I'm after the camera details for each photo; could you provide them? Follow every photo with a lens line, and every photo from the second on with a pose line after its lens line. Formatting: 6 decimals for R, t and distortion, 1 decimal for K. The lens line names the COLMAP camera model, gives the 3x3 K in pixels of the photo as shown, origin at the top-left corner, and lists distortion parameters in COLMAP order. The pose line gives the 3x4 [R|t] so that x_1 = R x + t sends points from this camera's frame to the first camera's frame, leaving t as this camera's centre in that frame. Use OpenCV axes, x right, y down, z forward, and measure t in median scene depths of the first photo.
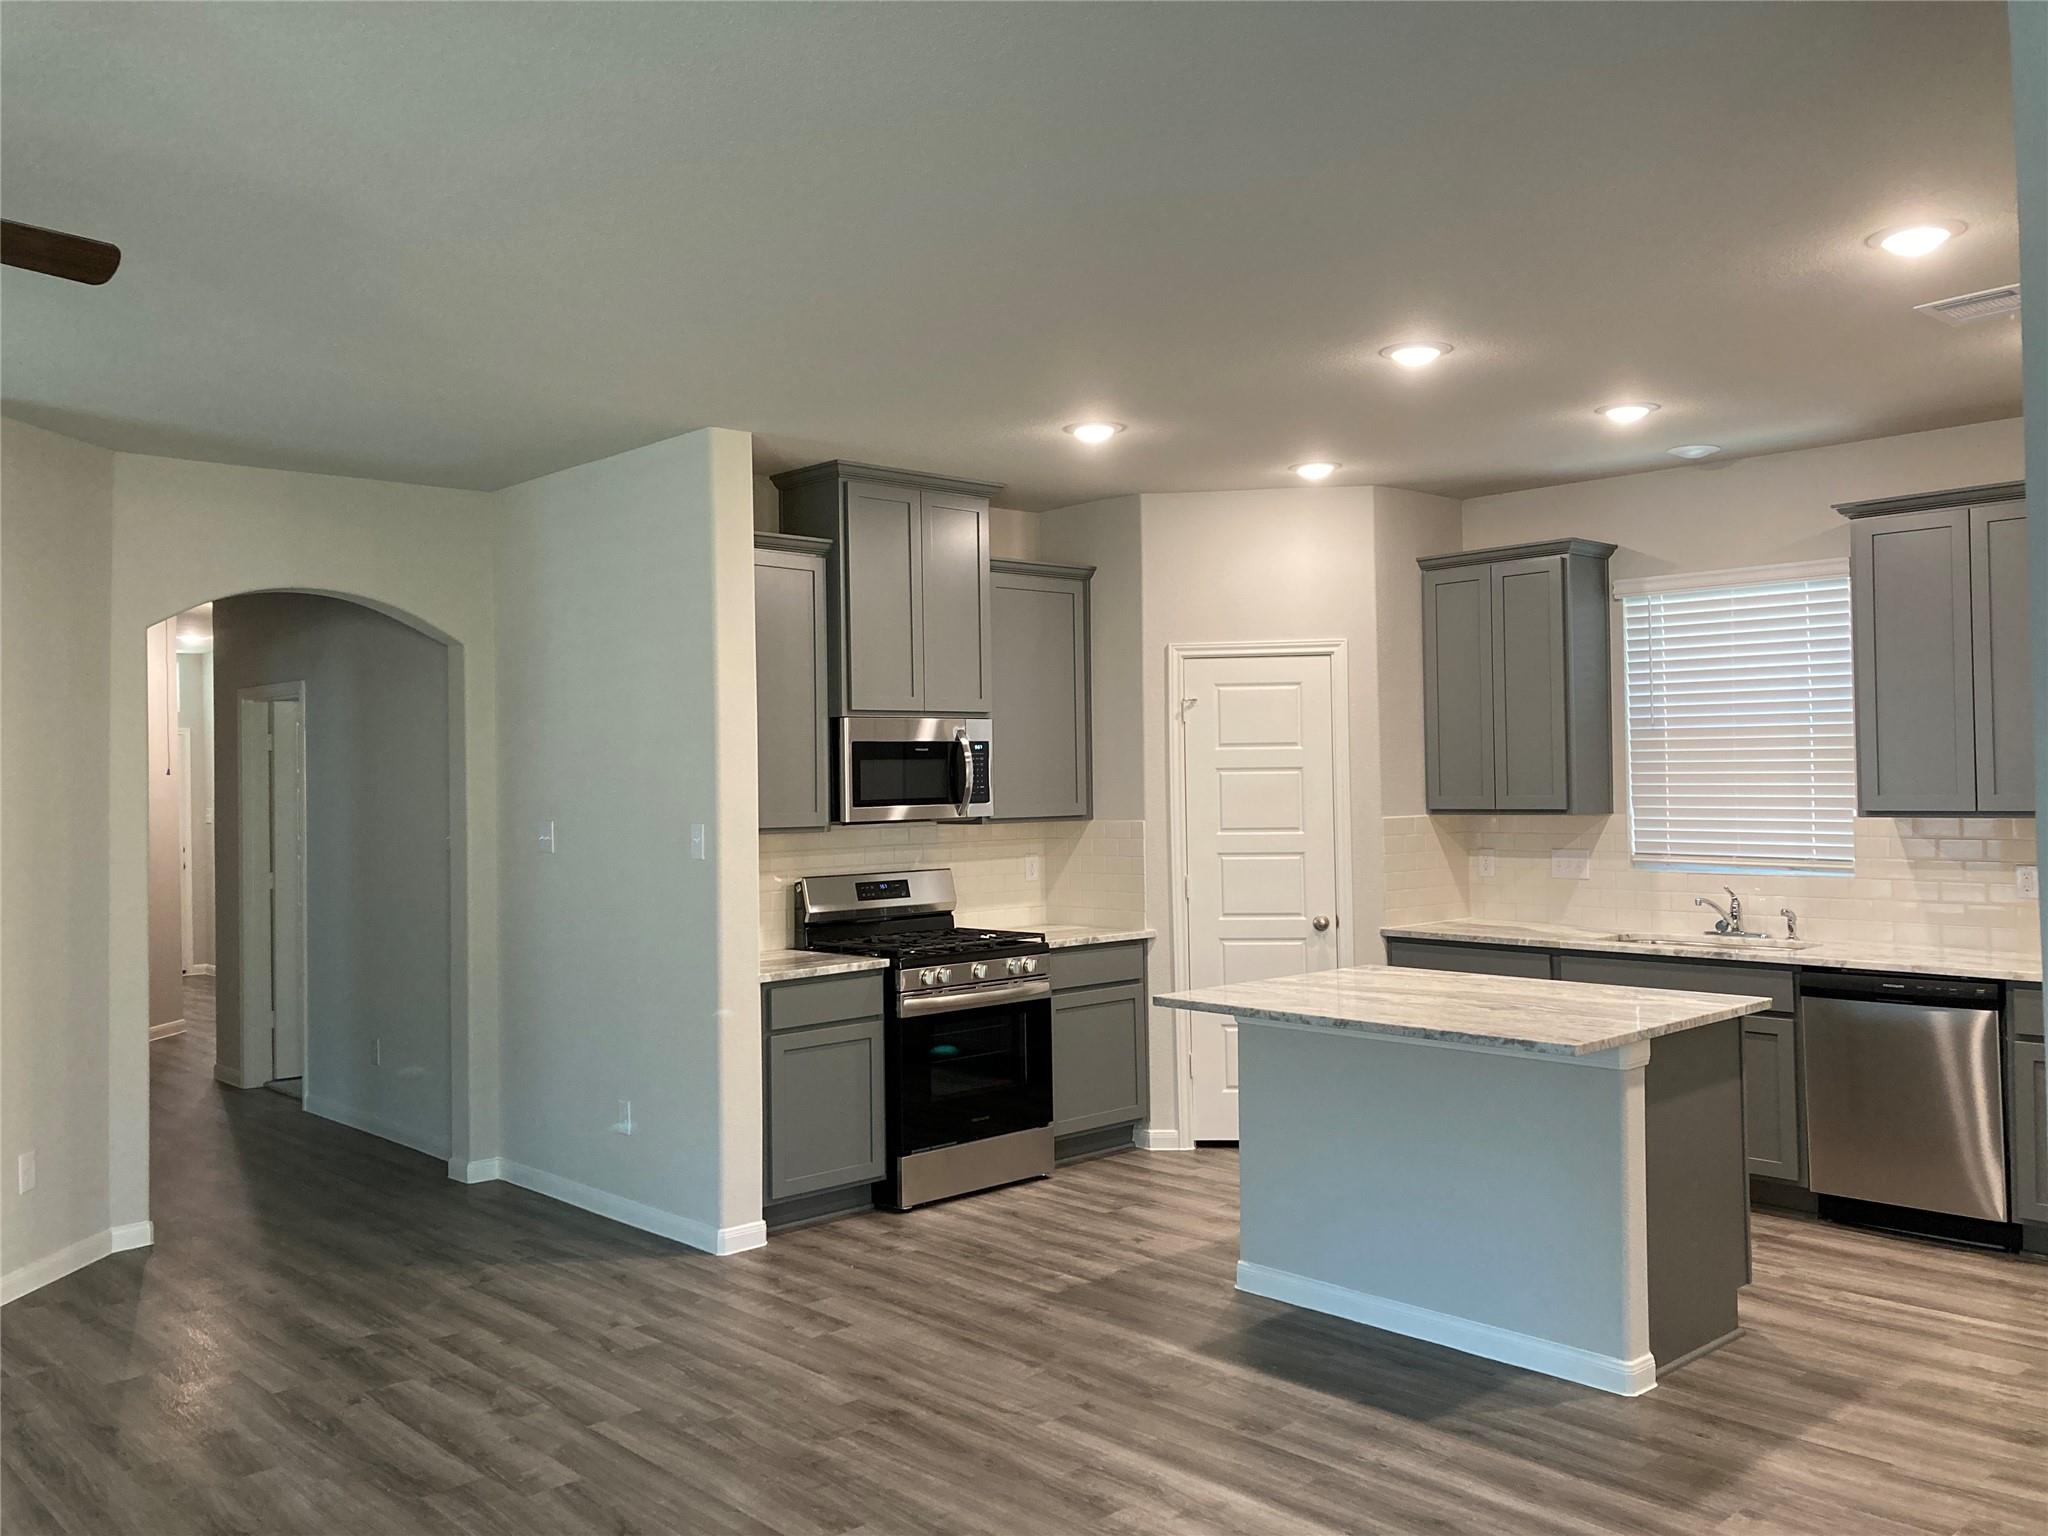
lens RADIAL K [[1744.2, 0, 1022.1], [0, 1744.2, 753.6], [0, 0, 1]] dist [0.161617, -0.165086]
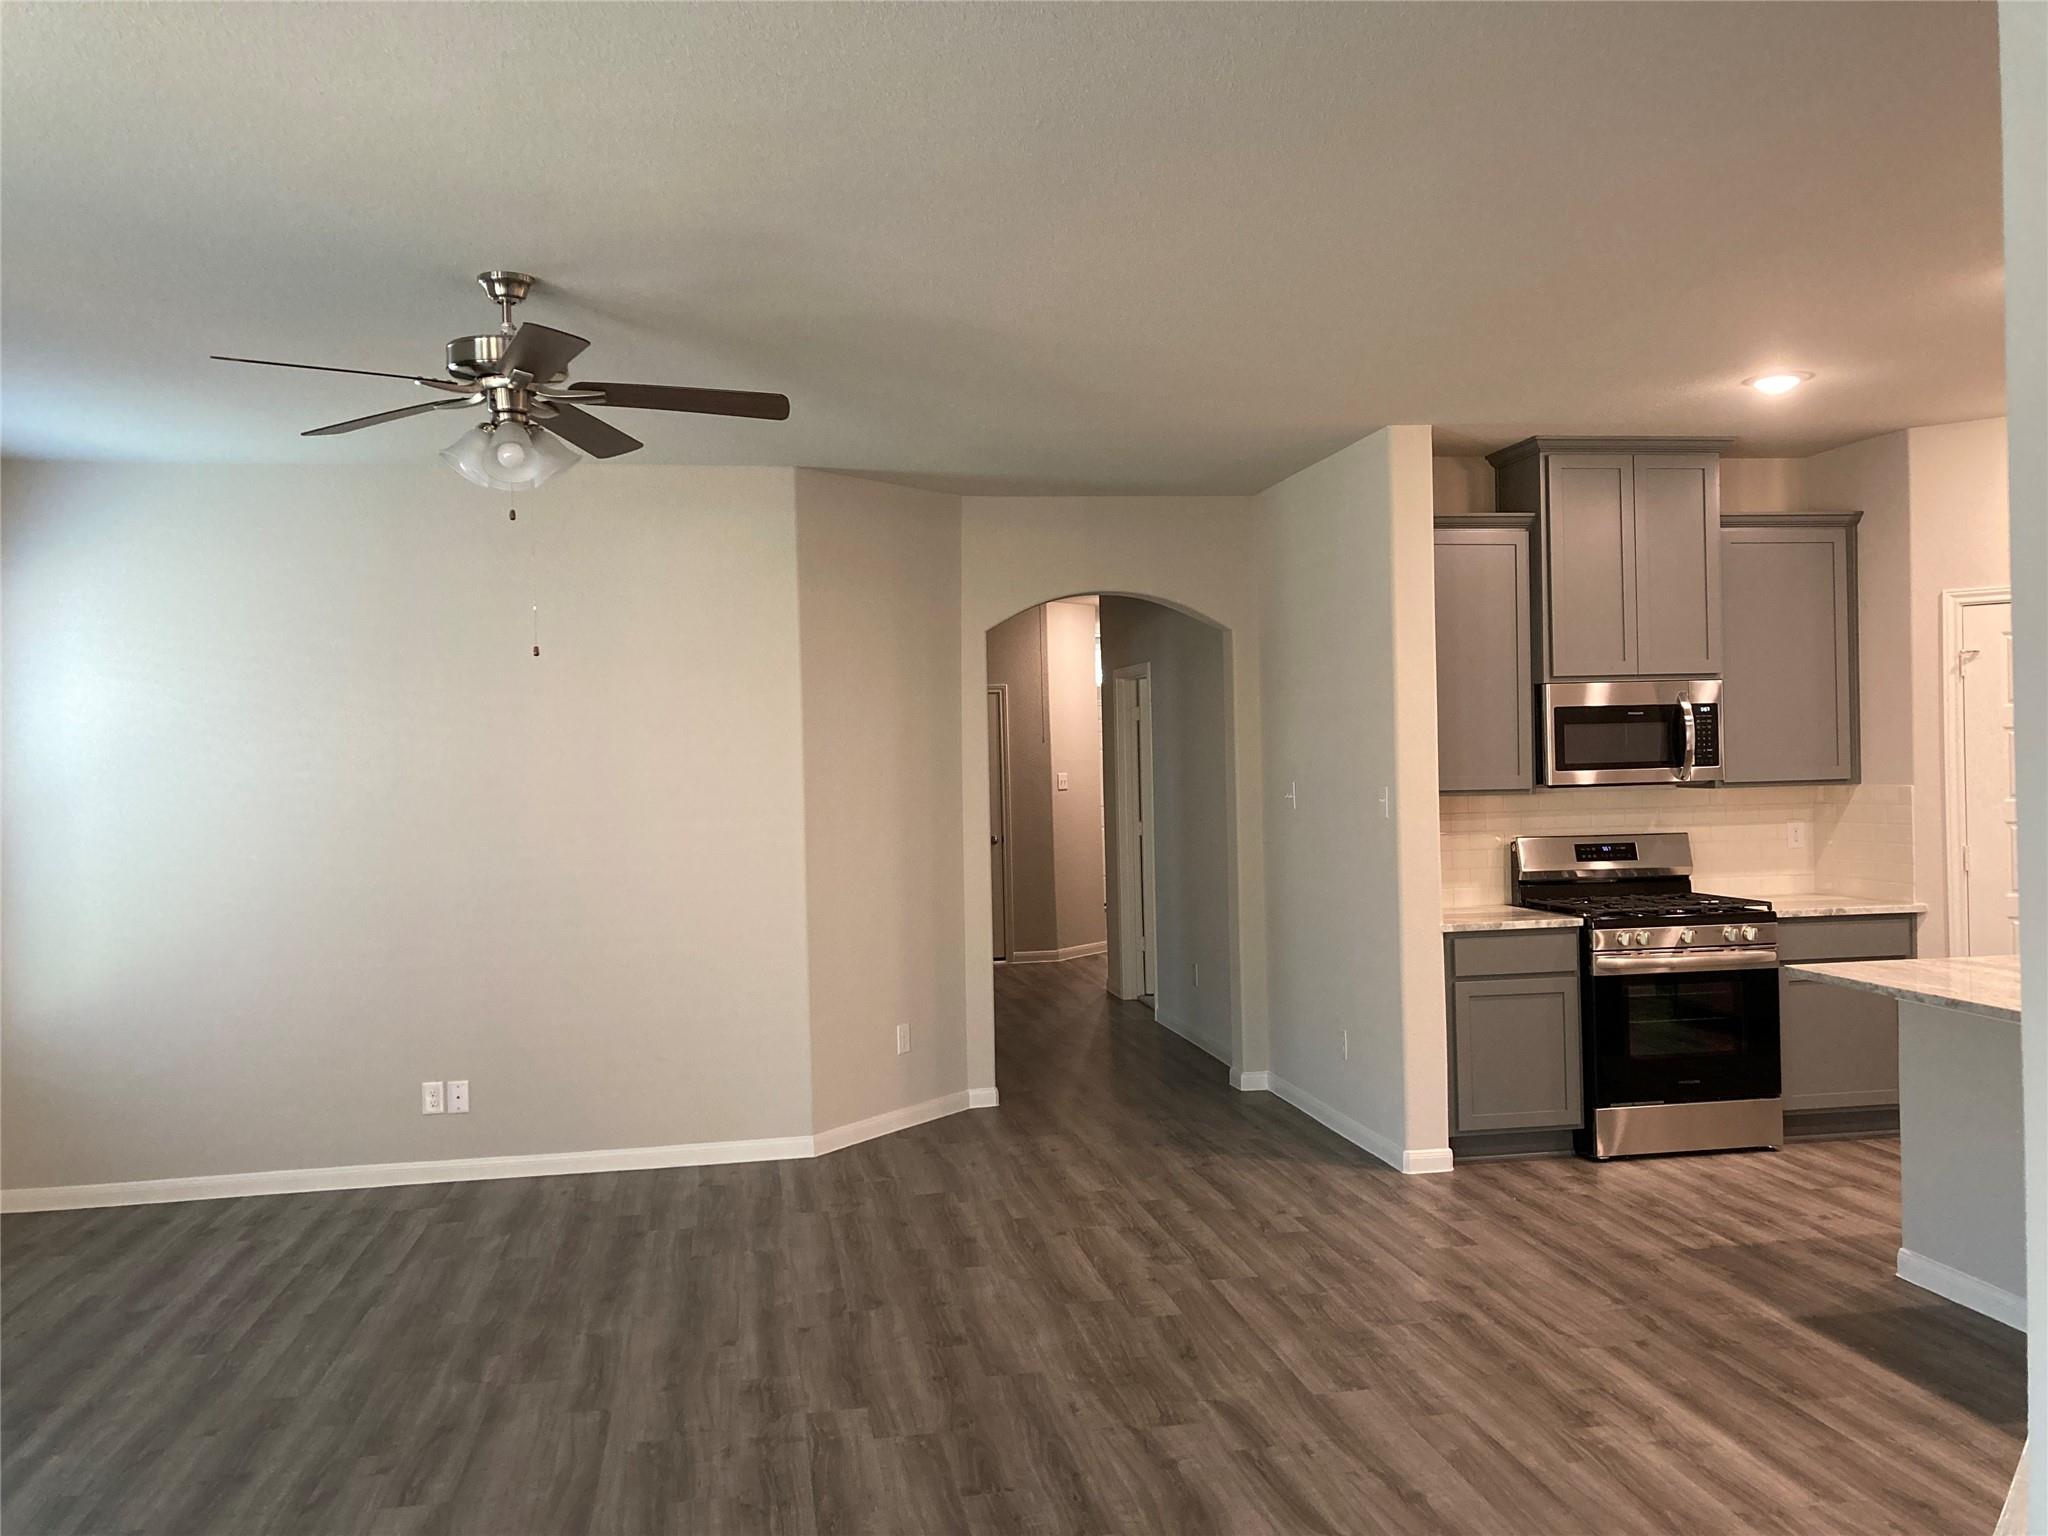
lens RADIAL K [[1731.2, 0, 1024.0], [0, 1731.2, 768.0], [0, 0, 1]] dist [-0.001165, 0.200953]
pose [[0.849915, -0.000617, -0.526920, 0.197973], [0.017156, 0.999502, 0.026502, -0.004067], [0.526641, -0.031564, 0.849502, -0.042160]]
